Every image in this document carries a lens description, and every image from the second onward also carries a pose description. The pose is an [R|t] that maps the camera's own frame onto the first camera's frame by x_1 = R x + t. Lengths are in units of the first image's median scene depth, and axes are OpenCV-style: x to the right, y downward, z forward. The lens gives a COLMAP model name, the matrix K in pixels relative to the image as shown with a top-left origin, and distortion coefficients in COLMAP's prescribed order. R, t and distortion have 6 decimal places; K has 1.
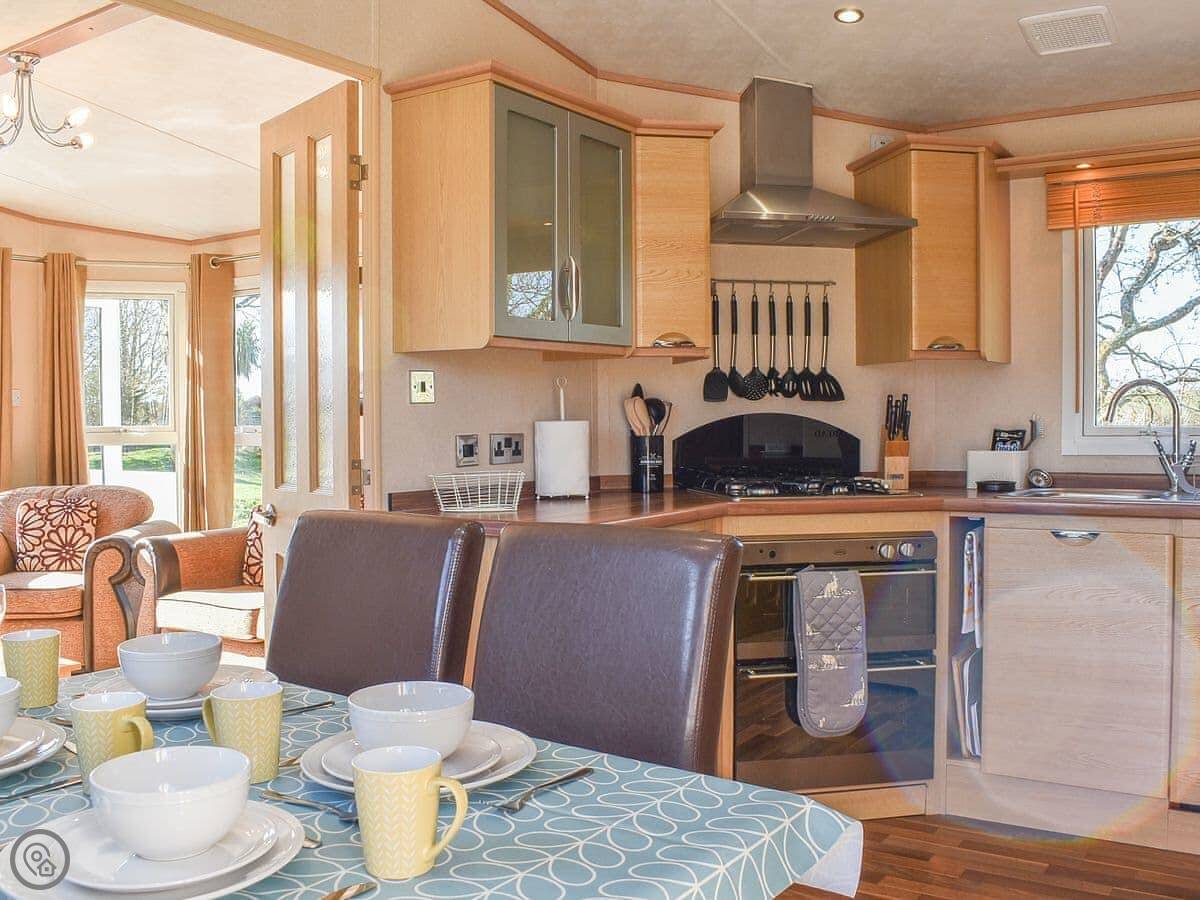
lens RADIAL K [[1072.6, 0, 592.4], [0, 1072.6, 457.5], [0, 0, 1]] dist [-0.090365, 0.024104]
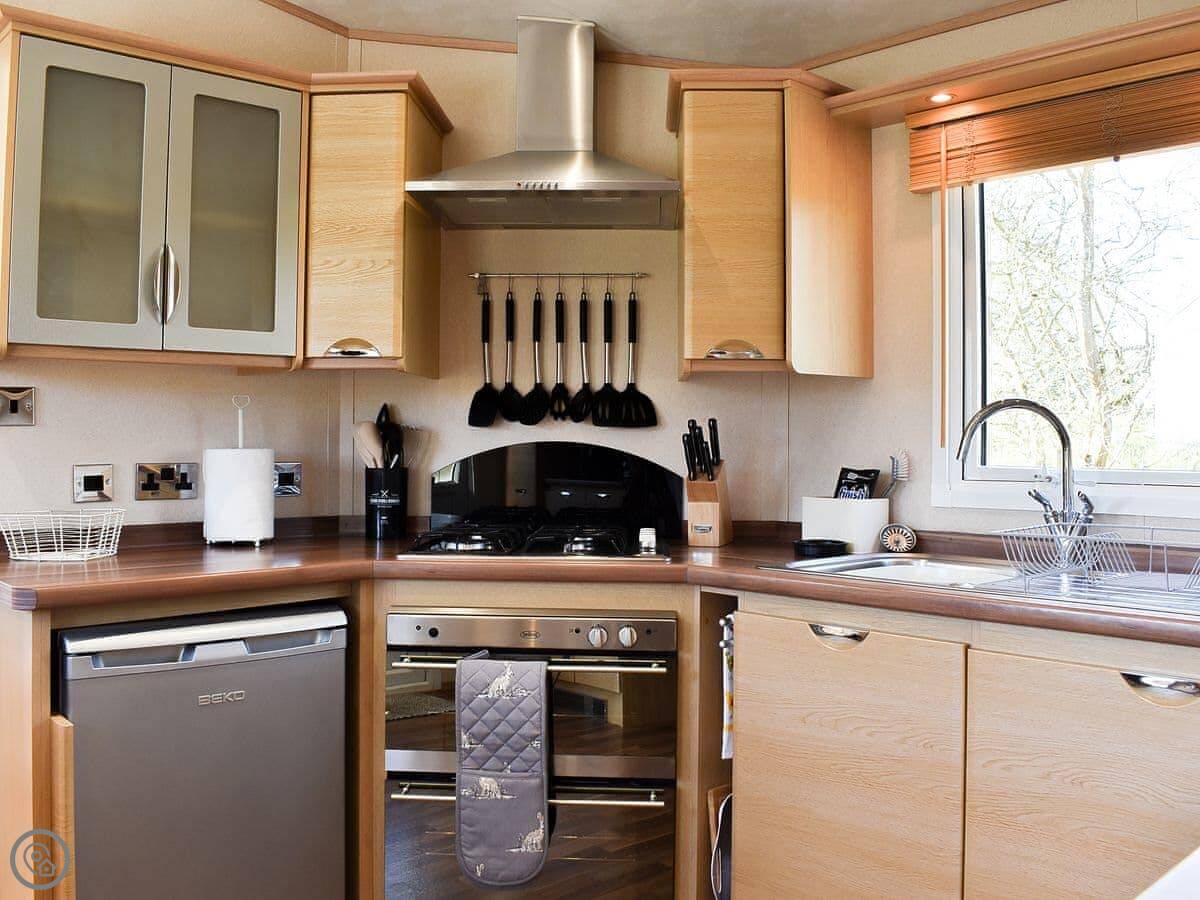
lens RADIAL K [[1072.6, 0, 589.3], [0, 1072.6, 411.7], [0, 0, 1]] dist [-0.090365, 0.024104]
pose [[0.973205, 0.008017, -0.229798, 0.402886], [-0.021582, 0.998165, -0.056581, -0.021417], [0.228923, 0.060024, 0.971592, 0.265742]]
